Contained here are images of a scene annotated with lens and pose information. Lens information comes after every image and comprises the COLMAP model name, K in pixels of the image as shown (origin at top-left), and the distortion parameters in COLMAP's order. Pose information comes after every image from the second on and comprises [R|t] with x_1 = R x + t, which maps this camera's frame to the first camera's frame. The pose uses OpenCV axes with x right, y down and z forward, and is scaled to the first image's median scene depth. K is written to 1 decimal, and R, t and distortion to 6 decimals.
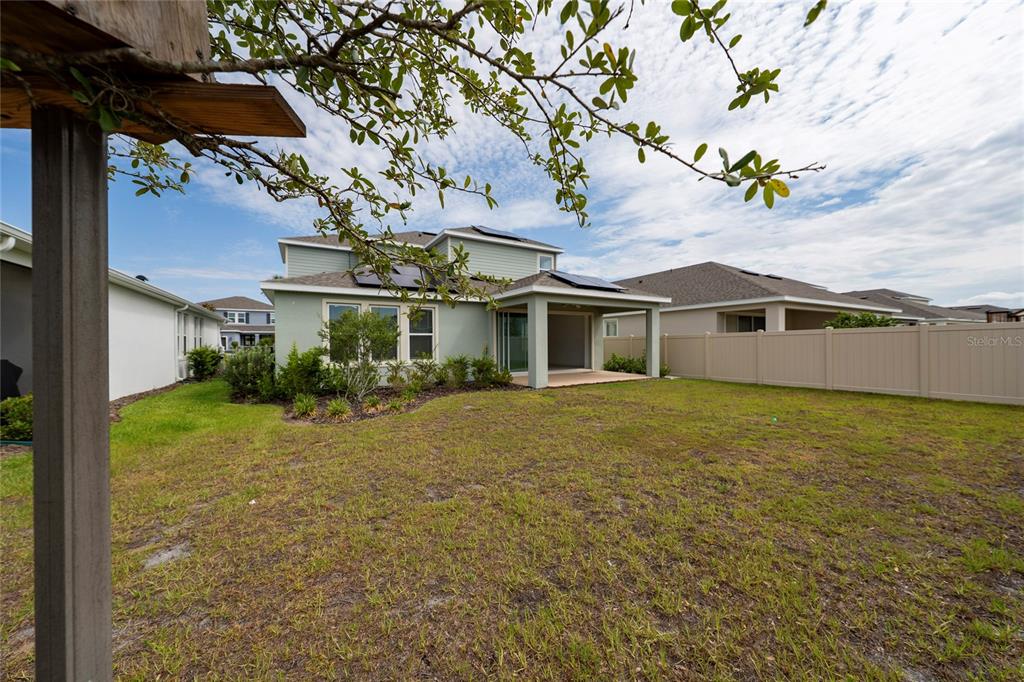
lens RADIAL K [[369.2, 0, 513.8], [0, 369.2, 345.7], [0, 0, 1]] dist [-0.005336, 0.000547]
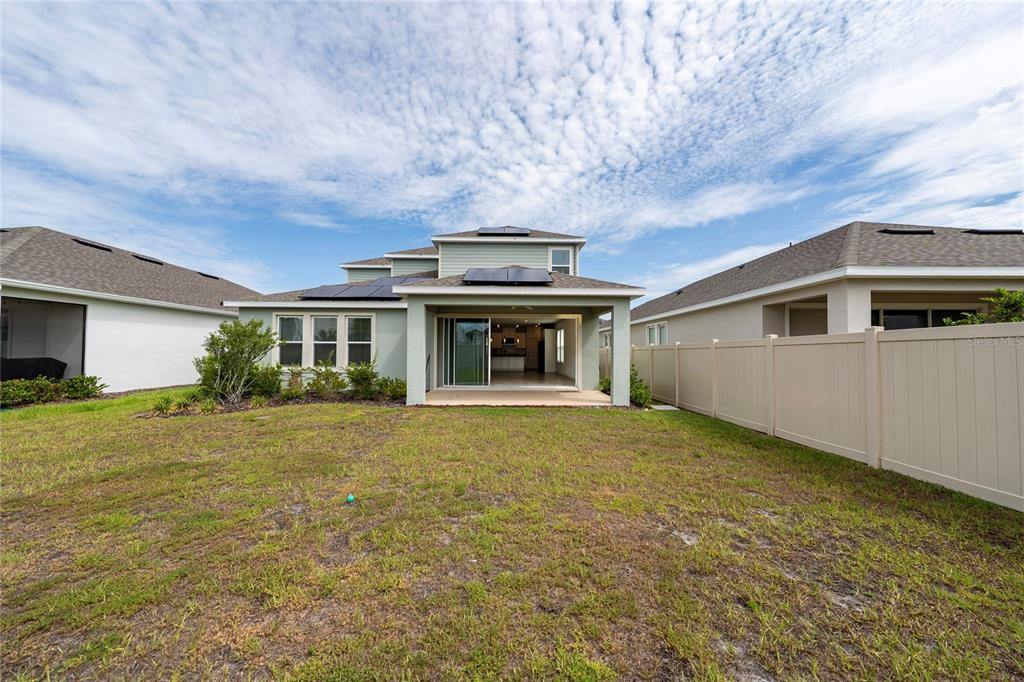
lens RADIAL K [[369.2, 0, 498.1], [0, 369.2, 341.7], [0, 0, 1]] dist [-0.005336, 0.000547]
pose [[0.850744, -0.001427, -0.525578, 1.352247], [-0.016286, 0.999445, -0.029074, -0.021001], [0.525327, 0.033294, 0.850249, 0.730856]]
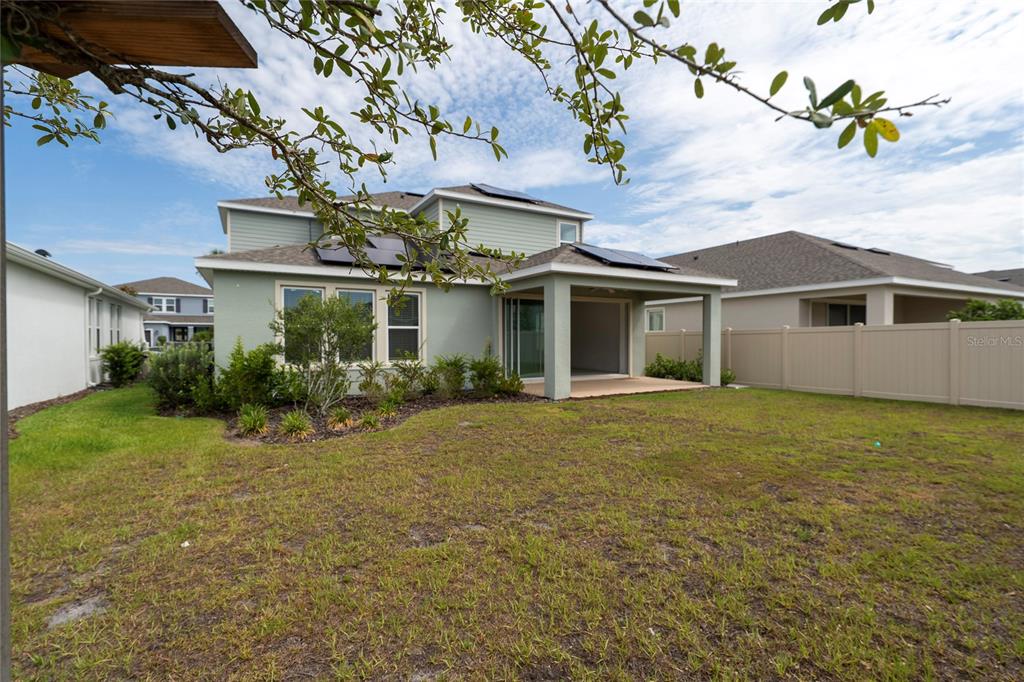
lens RADIAL K [[488.8, 0, 512.5], [0, 488.8, 347.4], [0, 0, 1]] dist [0.001437, -0.000094]
pose [[0.999638, 0.004915, -0.026433, -0.000832], [-0.004683, 0.999950, 0.008843, 0.001094], [0.026475, -0.008716, 0.999611, -0.002262]]
